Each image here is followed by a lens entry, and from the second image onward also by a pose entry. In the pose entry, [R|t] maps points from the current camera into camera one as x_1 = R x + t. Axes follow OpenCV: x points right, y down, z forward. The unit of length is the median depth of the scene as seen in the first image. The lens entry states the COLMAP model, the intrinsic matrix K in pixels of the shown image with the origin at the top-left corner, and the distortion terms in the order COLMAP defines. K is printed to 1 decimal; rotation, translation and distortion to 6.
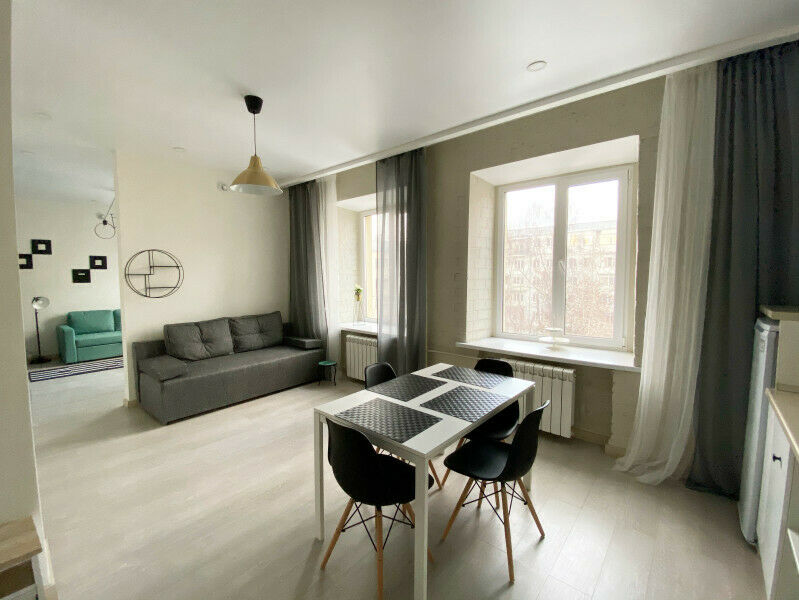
lens RADIAL K [[355.5, 0, 399.5], [0, 355.5, 300.0], [0, 0, 1]] dist [0.002574, 0.000134]
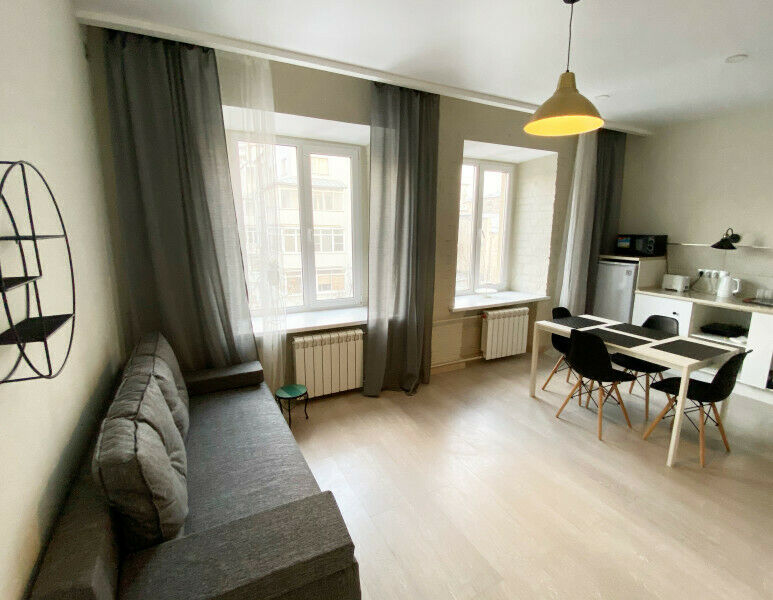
lens RADIAL K [[375.9, 0, 386.5], [0, 375.9, 300.0], [0, 0, 1]] dist [-0.002771, -0.000546]
pose [[0.353001, -0.149575, 0.923589, -0.761182], [0.075005, 0.988486, 0.131417, -0.049847], [-0.932612, 0.022884, 0.360156, 0.663662]]
